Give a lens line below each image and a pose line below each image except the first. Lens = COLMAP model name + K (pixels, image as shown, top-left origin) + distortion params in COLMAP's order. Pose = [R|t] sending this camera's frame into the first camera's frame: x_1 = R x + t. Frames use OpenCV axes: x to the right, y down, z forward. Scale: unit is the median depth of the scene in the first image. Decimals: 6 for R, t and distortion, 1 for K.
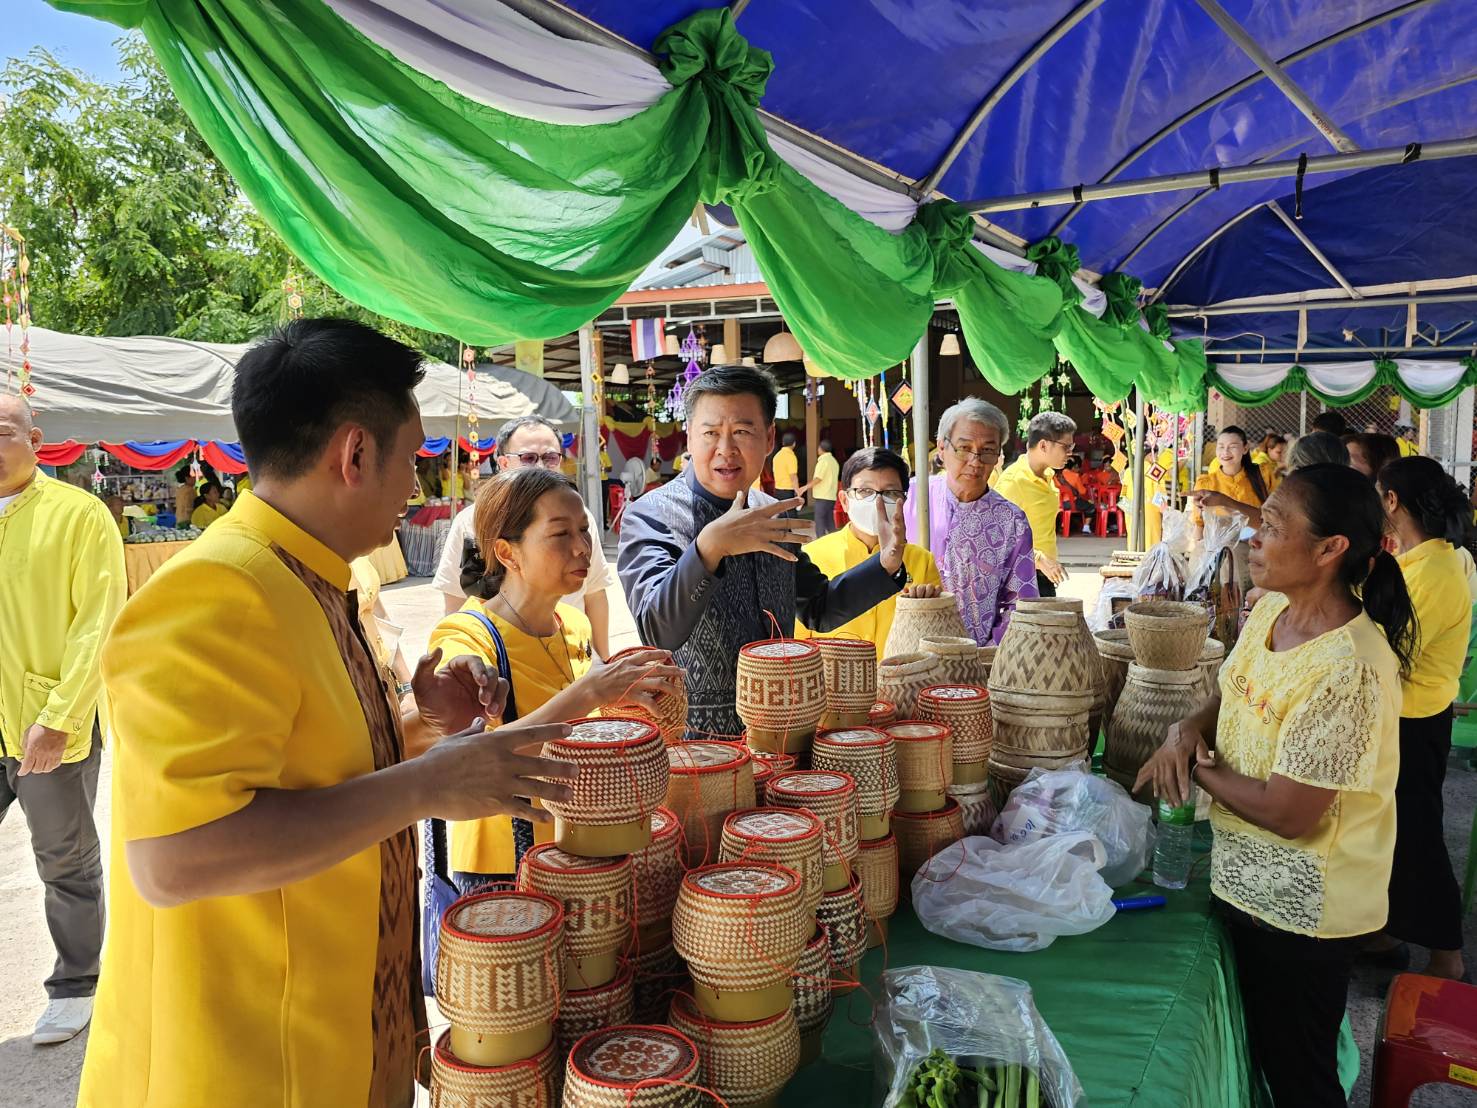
lens RADIAL K [[1208.1, 0, 738.5], [0, 1208.1, 554.0], [0, 0, 1]] dist [0.000452, -0.004005]
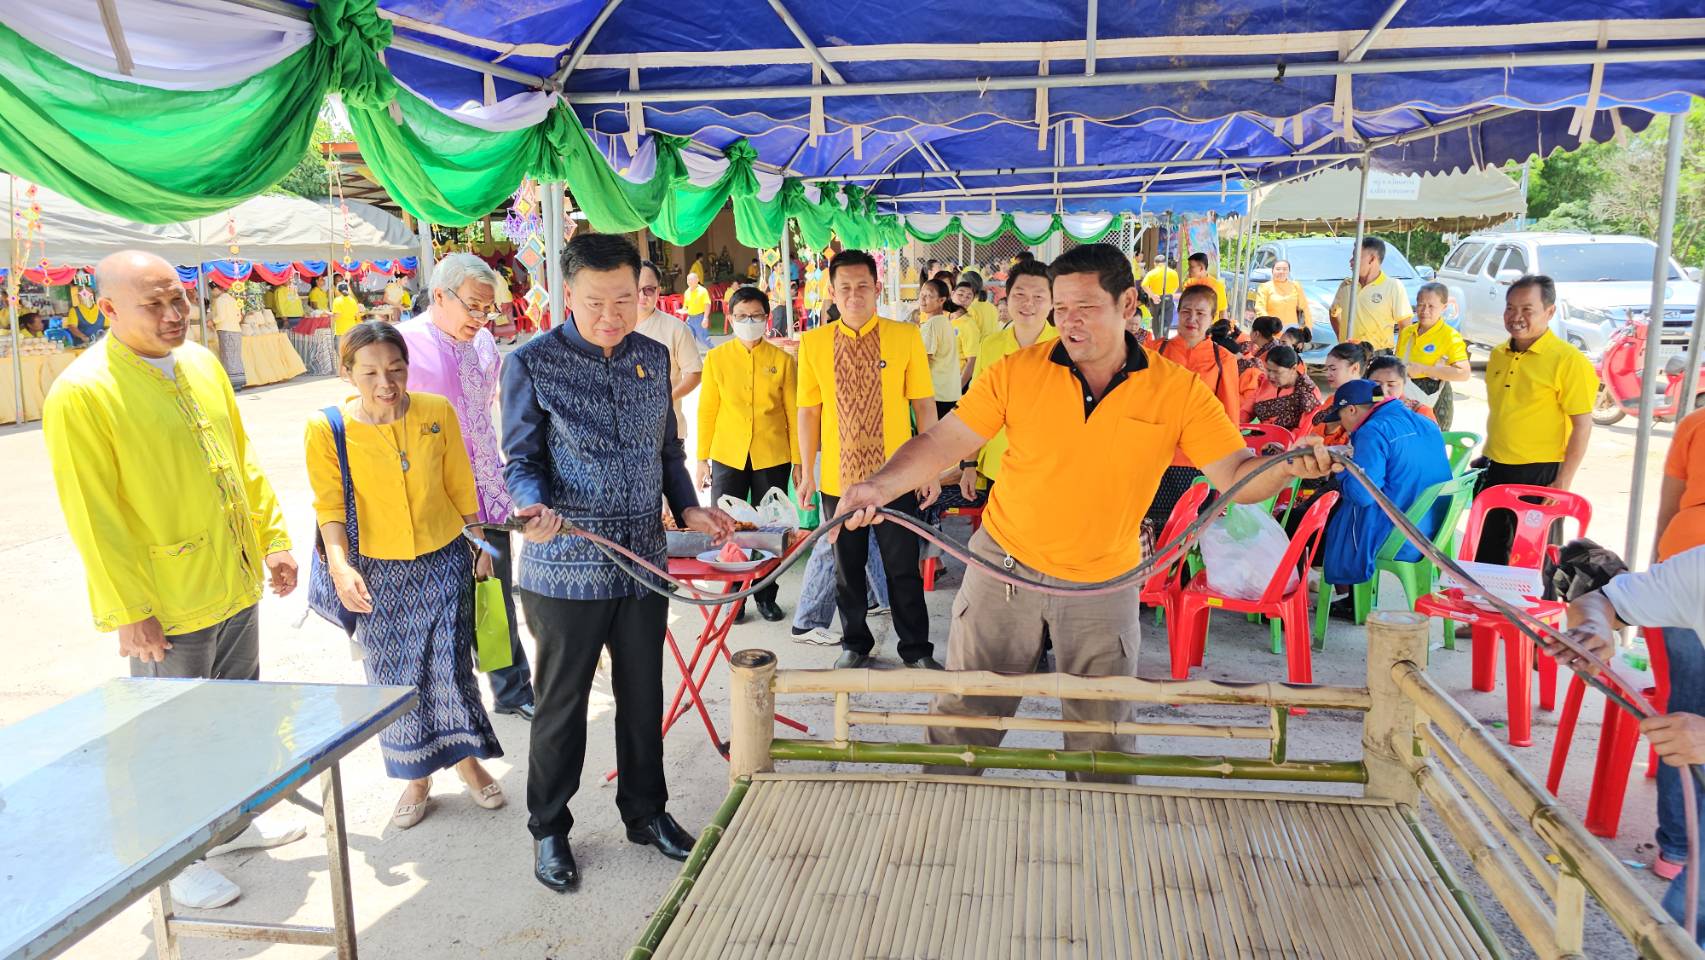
lens RADIAL K [[1222.3, 0, 852.5], [0, 1222.3, 480.0], [0, 0, 1]] dist [0.004218, 0.002131]
pose [[0.949209, -0.053423, 0.310079, -0.286657], [0.026510, 0.995555, 0.090369, 0.059890], [-0.313529, -0.077559, 0.946406, -0.803346]]
